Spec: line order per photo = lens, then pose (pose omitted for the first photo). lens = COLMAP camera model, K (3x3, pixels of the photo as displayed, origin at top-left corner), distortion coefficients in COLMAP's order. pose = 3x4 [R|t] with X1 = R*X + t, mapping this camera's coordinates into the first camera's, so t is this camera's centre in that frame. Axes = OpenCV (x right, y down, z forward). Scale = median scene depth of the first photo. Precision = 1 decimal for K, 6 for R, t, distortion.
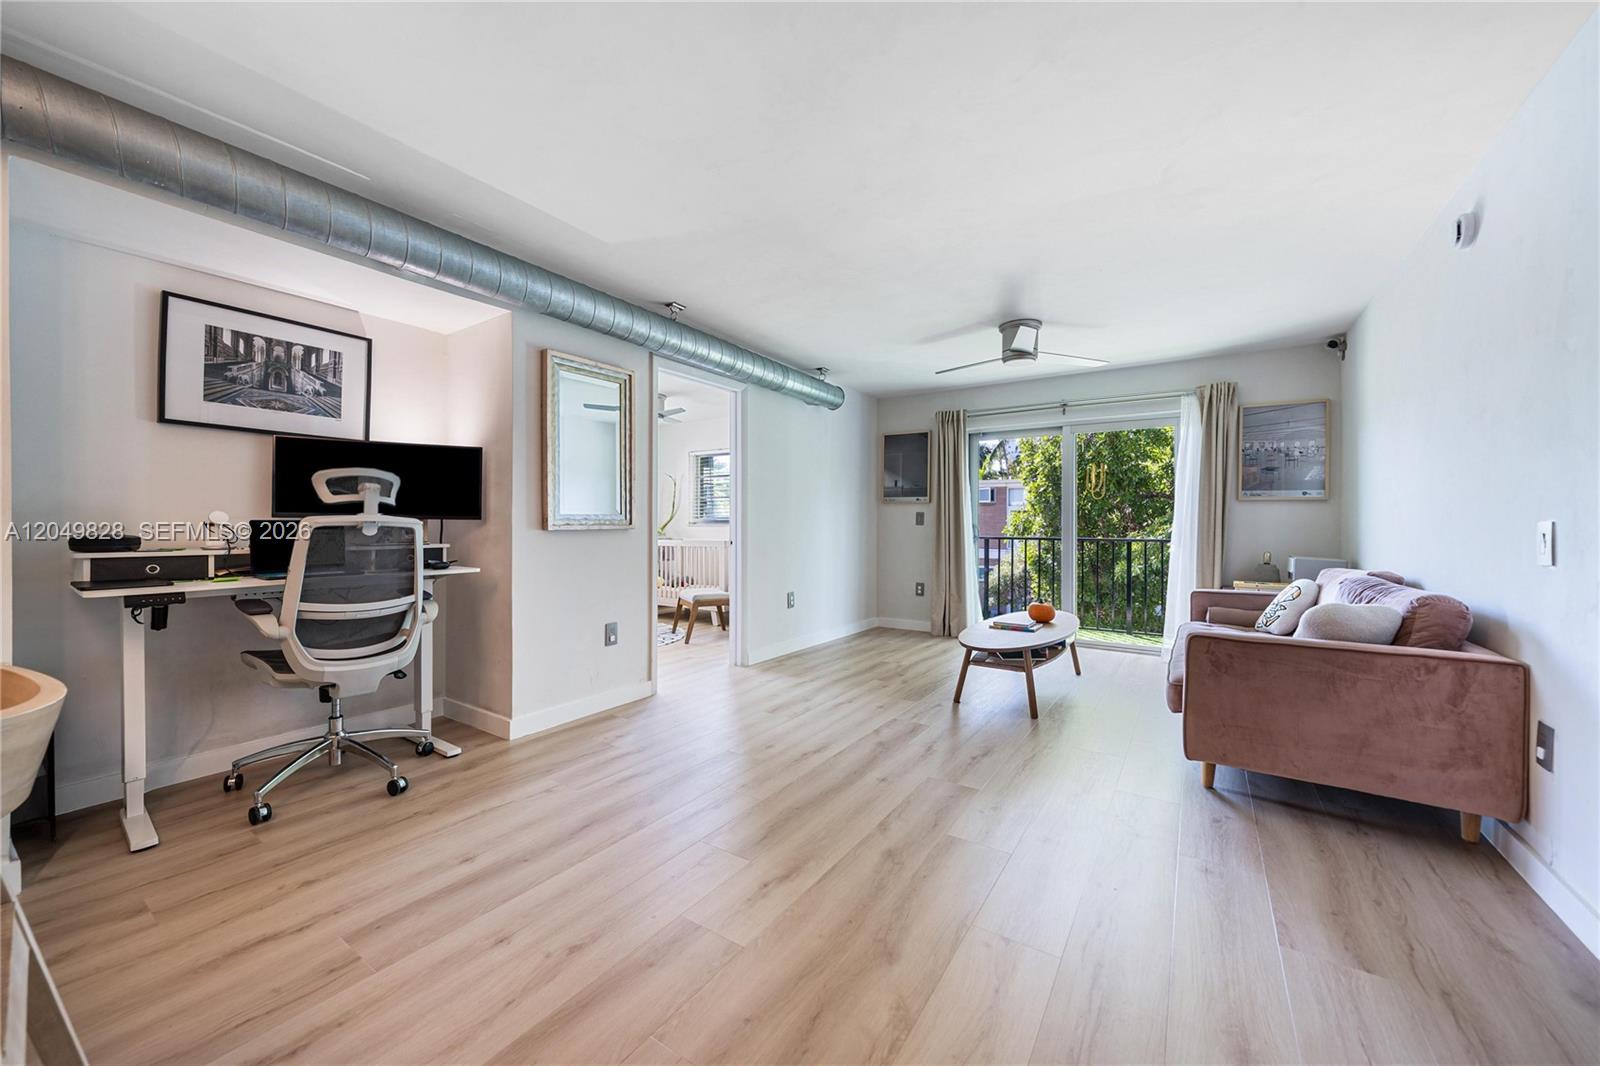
lens RADIAL K [[592.5, 0, 800.0], [0, 592.5, 533.0], [0, 0, 1]] dist [-0.001460, -0.000177]
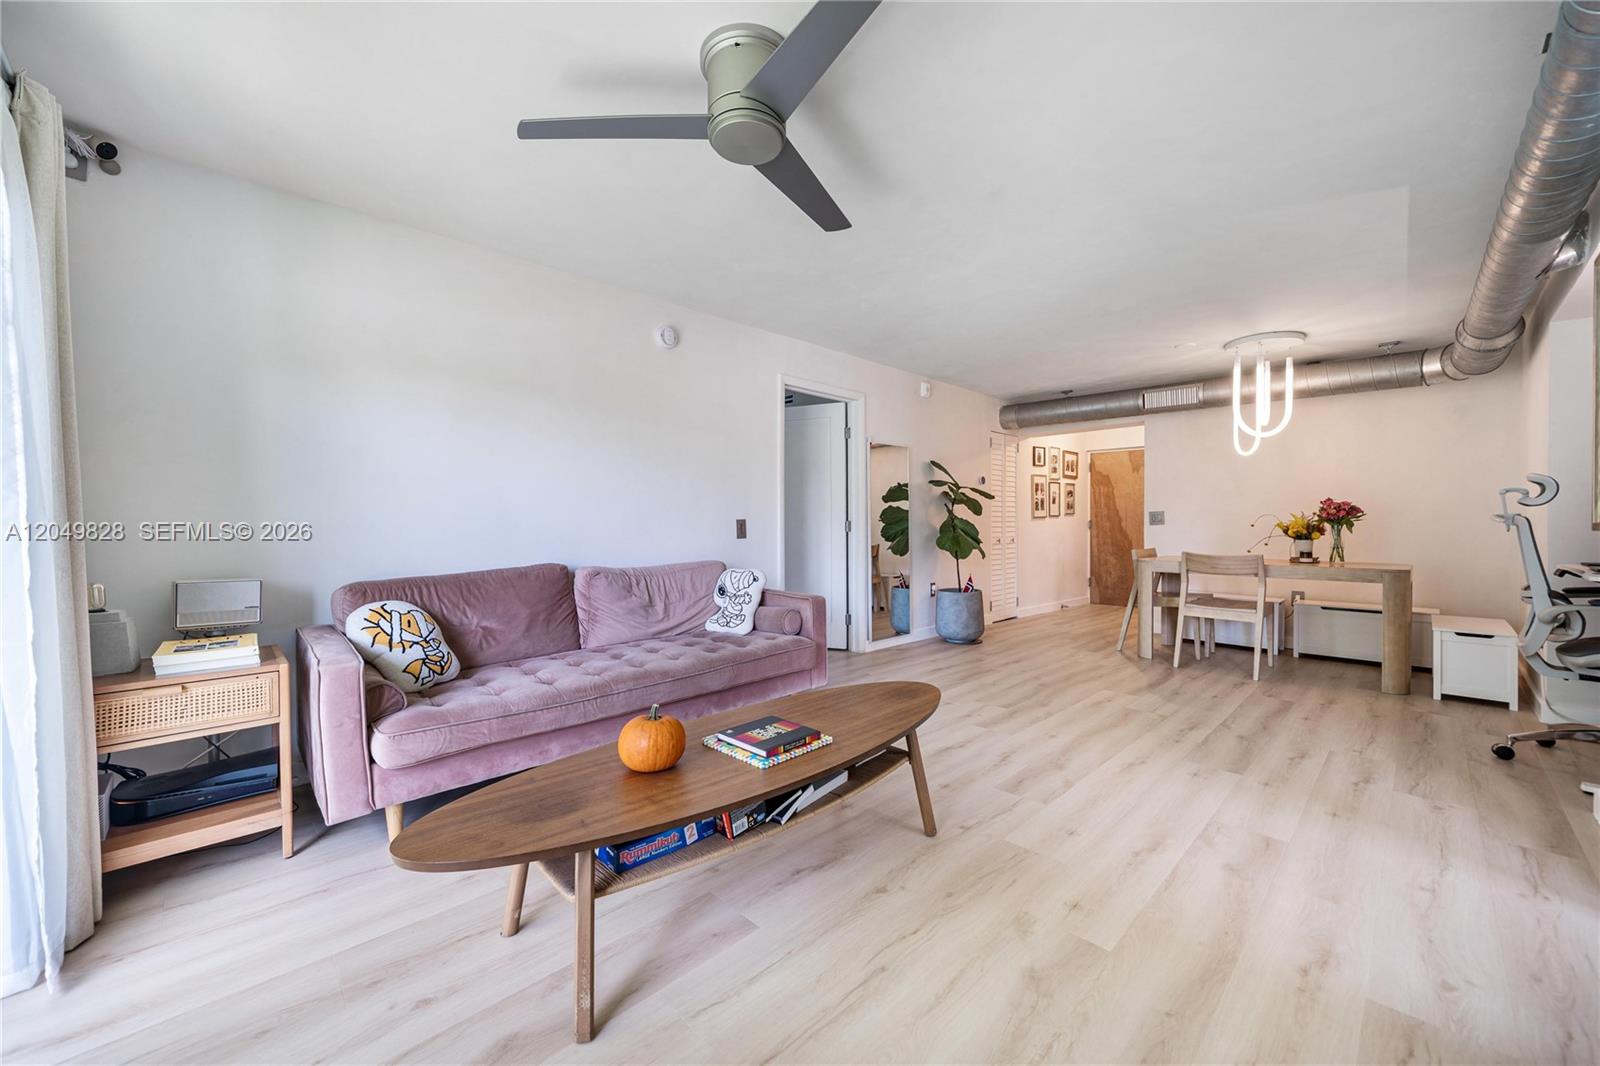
lens RADIAL K [[604.0, 0, 793.3], [0, 604.0, 523.8], [0, 0, 1]] dist [-0.000468, 0.000140]
pose [[-0.976234, -0.000706, 0.216718, 0.250139], [0.002629, 0.999883, 0.015101, -0.020907], [-0.216703, 0.015312, -0.976117, 1.480426]]
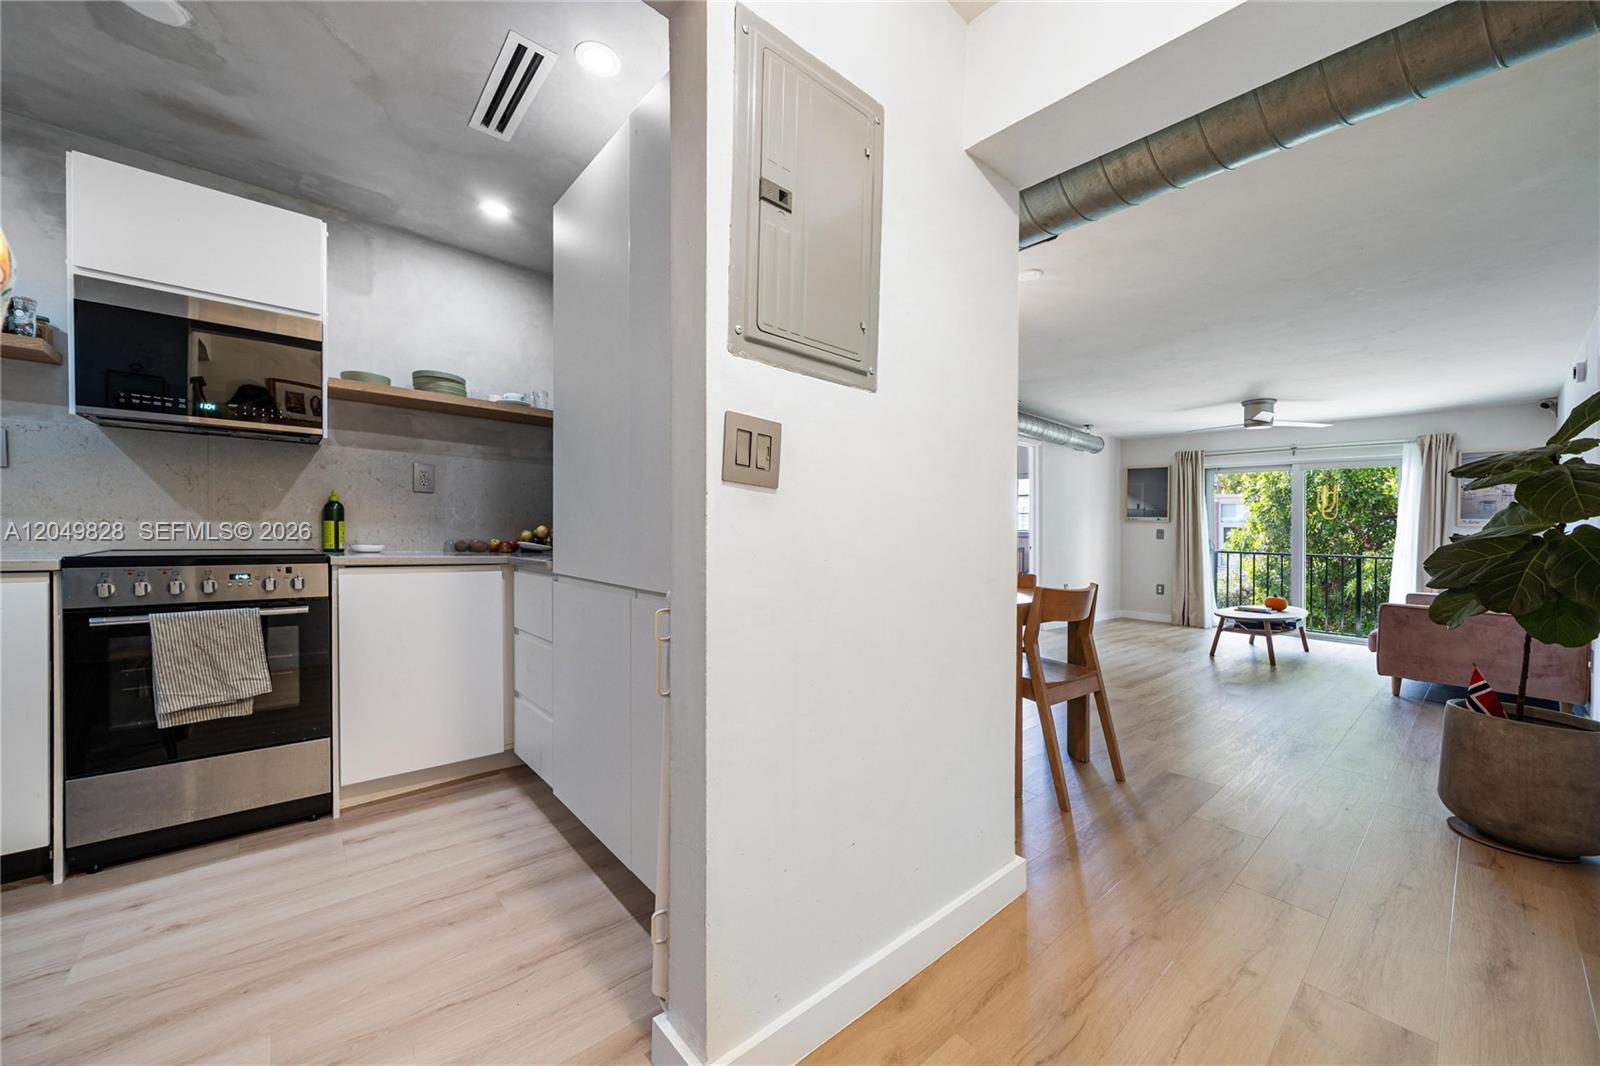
lens RADIAL K [[604.0, 0, 793.3], [0, 604.0, 523.8], [0, 0, 1]] dist [-0.000468, 0.000140]
pose [[0.964493, 0.019499, -0.263386, -0.340363], [-0.027667, 0.999243, -0.027338, 0.016778], [0.262654, 0.033654, 0.964303, -0.728016]]
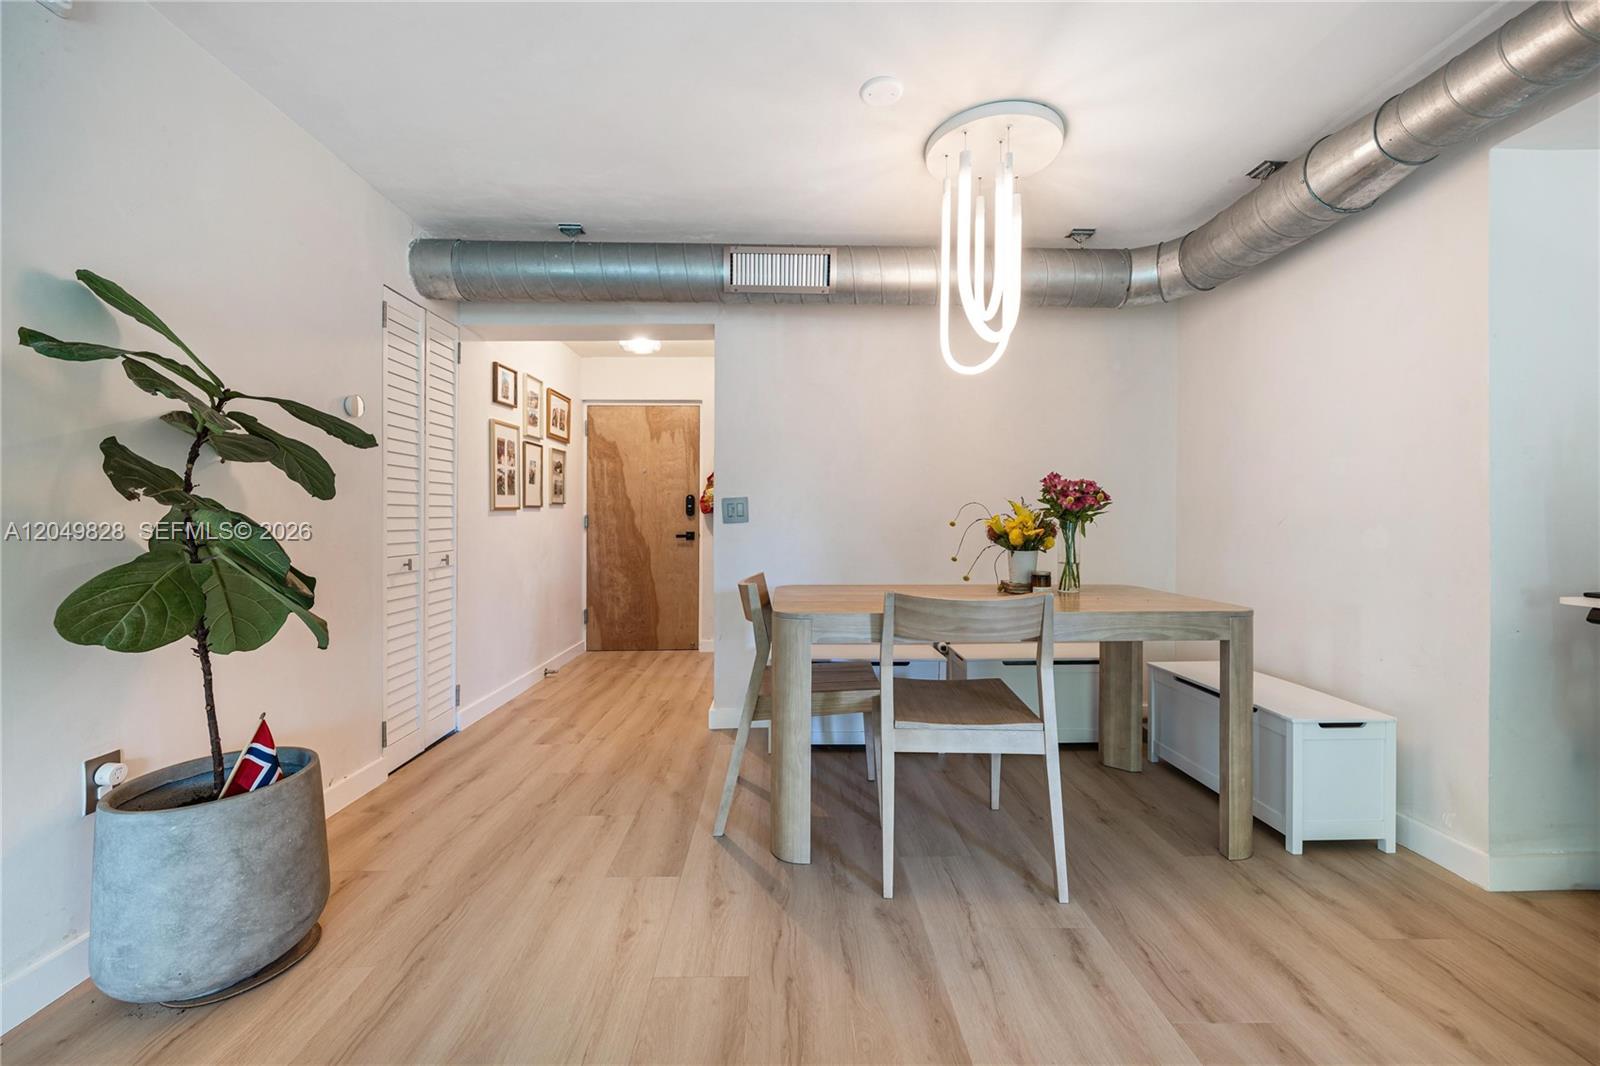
lens RADIAL K [[638.0, 0, 799.9], [0, 638.0, 509.2], [0, 0, 1]] dist [0.000840, 0.000086]
pose [[-0.813143, -0.005263, -0.582040, 0.111926], [-0.005081, 0.999985, -0.001943, -0.010267], [0.582042, 0.001377, -0.813158, 0.535470]]
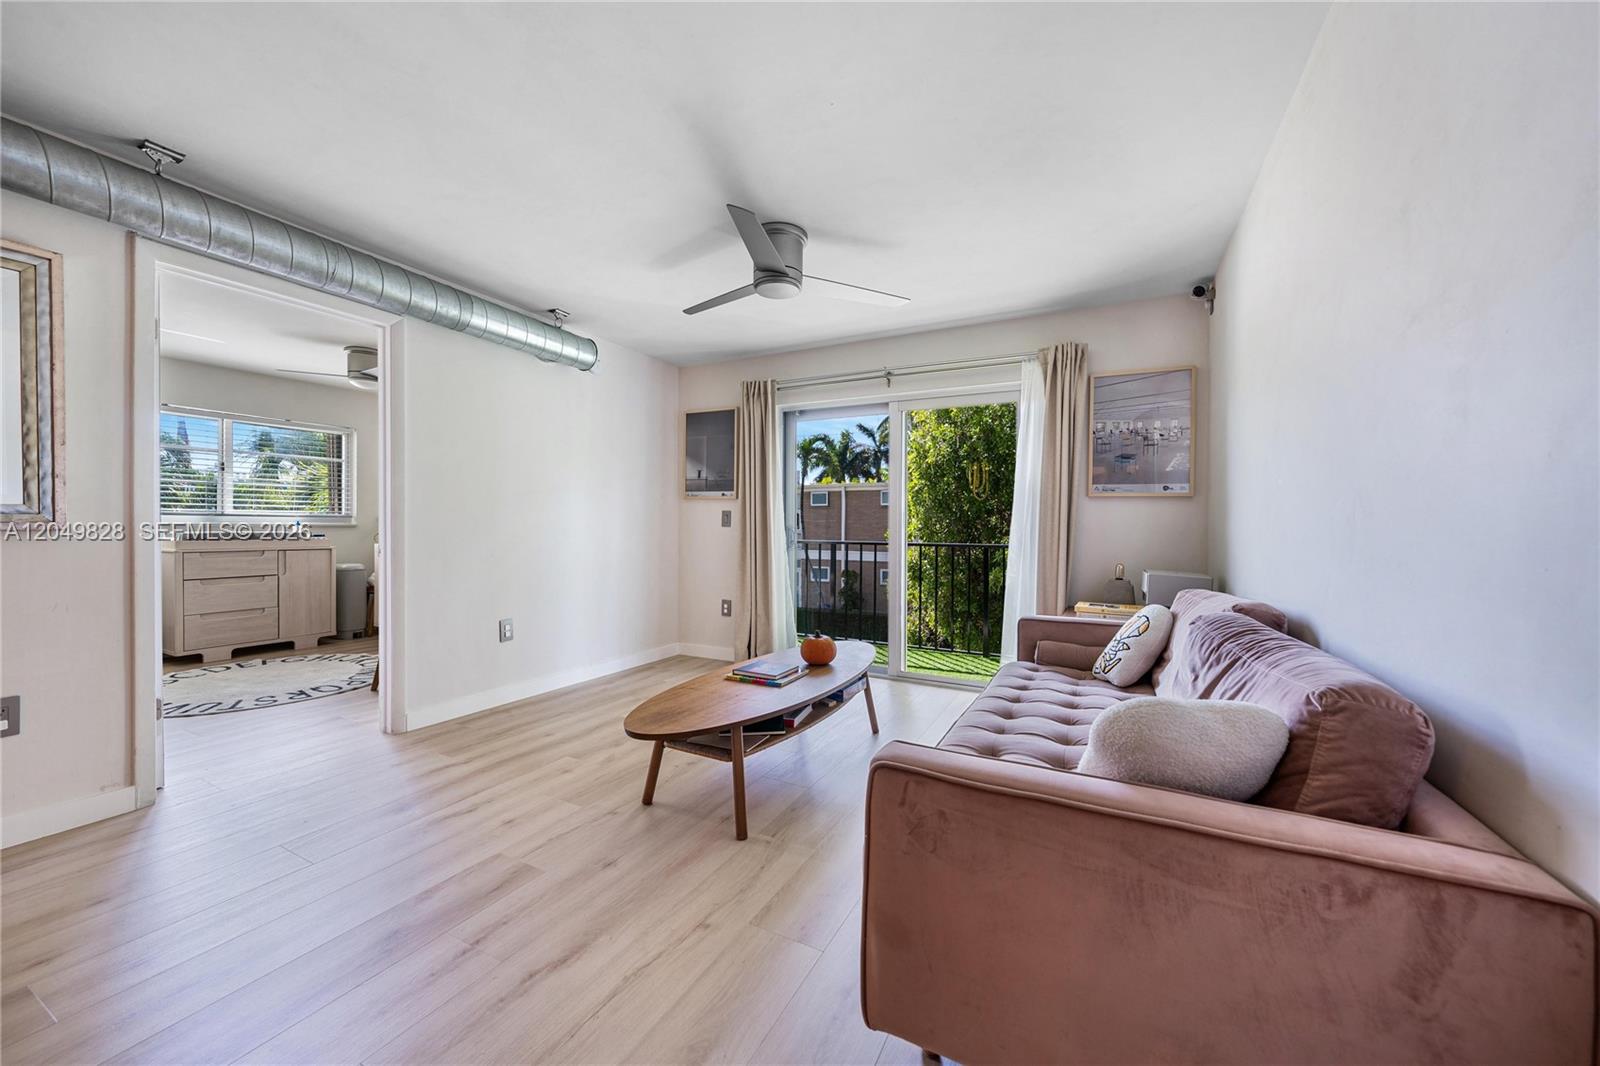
lens RADIAL K [[586.6, 0, 795.8], [0, 586.6, 536.1], [0, 0, 1]] dist [-0.000036, 0.000154]
pose [[0.994197, 0.003998, 0.107498, 0.329816], [-0.004168, 0.999990, 0.001356, -0.003920], [-0.107491, -0.001796, 0.994204, 0.329986]]
